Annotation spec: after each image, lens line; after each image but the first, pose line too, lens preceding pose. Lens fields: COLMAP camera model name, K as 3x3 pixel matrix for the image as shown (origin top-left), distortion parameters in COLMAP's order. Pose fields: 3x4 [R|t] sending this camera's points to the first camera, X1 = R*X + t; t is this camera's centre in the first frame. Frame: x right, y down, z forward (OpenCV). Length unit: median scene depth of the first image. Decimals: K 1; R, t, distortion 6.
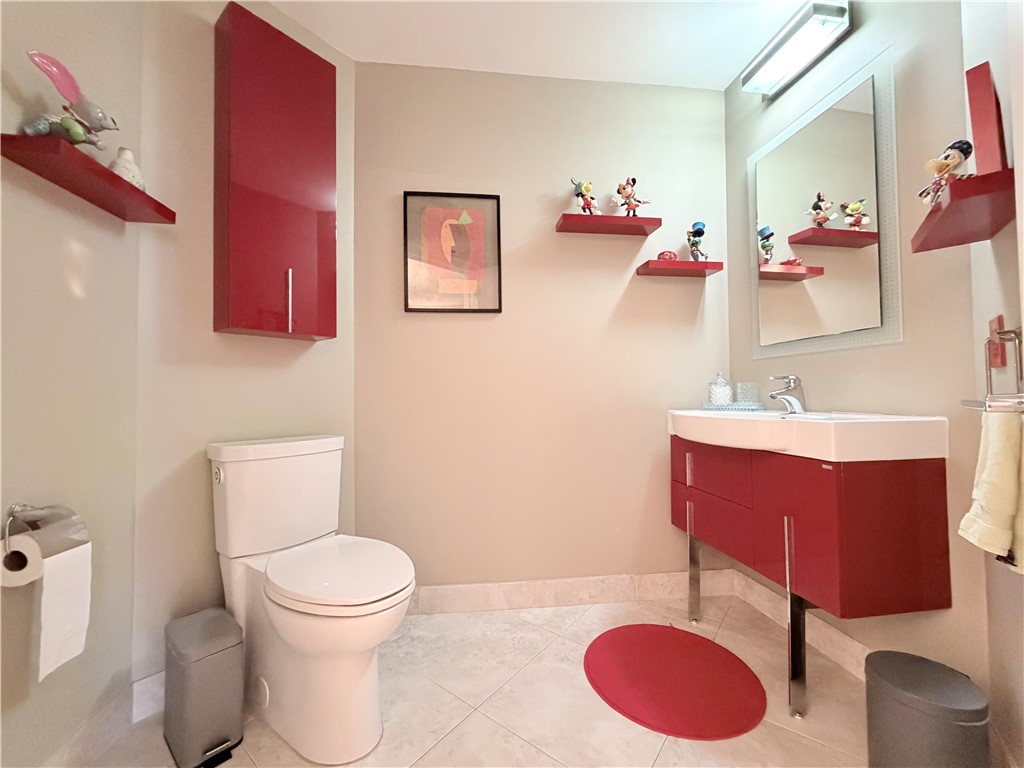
lens RADIAL K [[407.1, 0, 510.7], [0, 407.1, 385.1], [0, 0, 1]] dist [-0.000042, -0.000087]
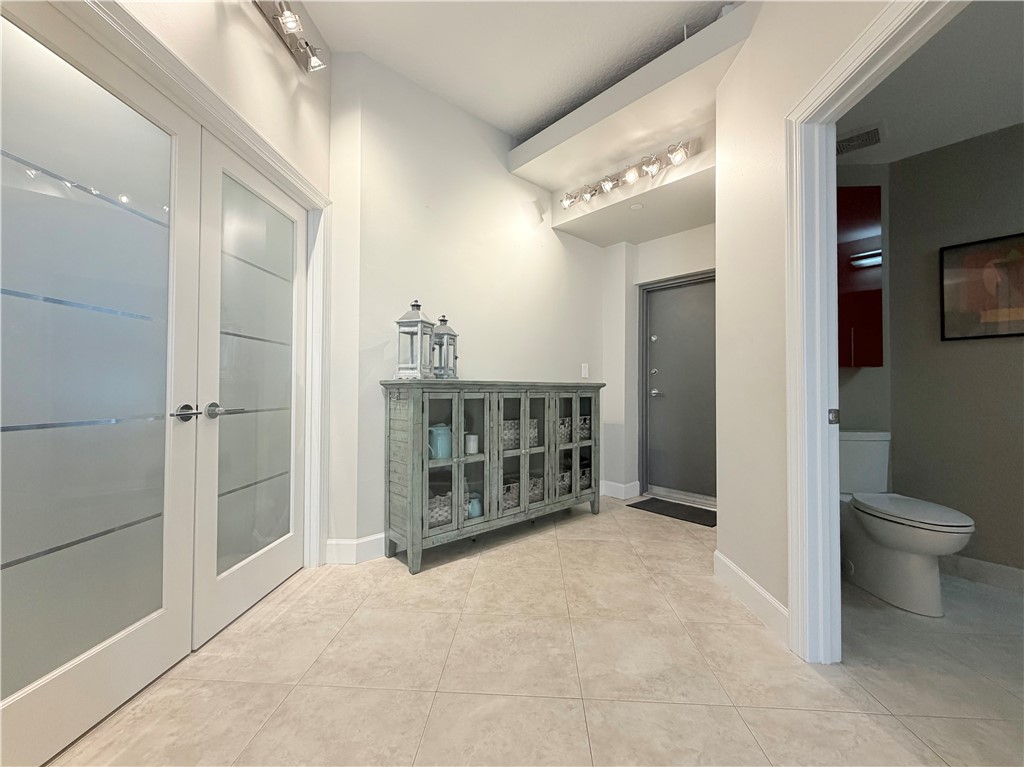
lens RADIAL K [[407.1, 0, 510.6], [0, 407.1, 384.5], [0, 0, 1]] dist [-0.000042, -0.000087]
pose [[0.566557, 0.000643, -0.824022, 0.031349], [0.010391, 0.999915, 0.007925, -0.066586], [0.823957, -0.013053, 0.566502, -0.867945]]
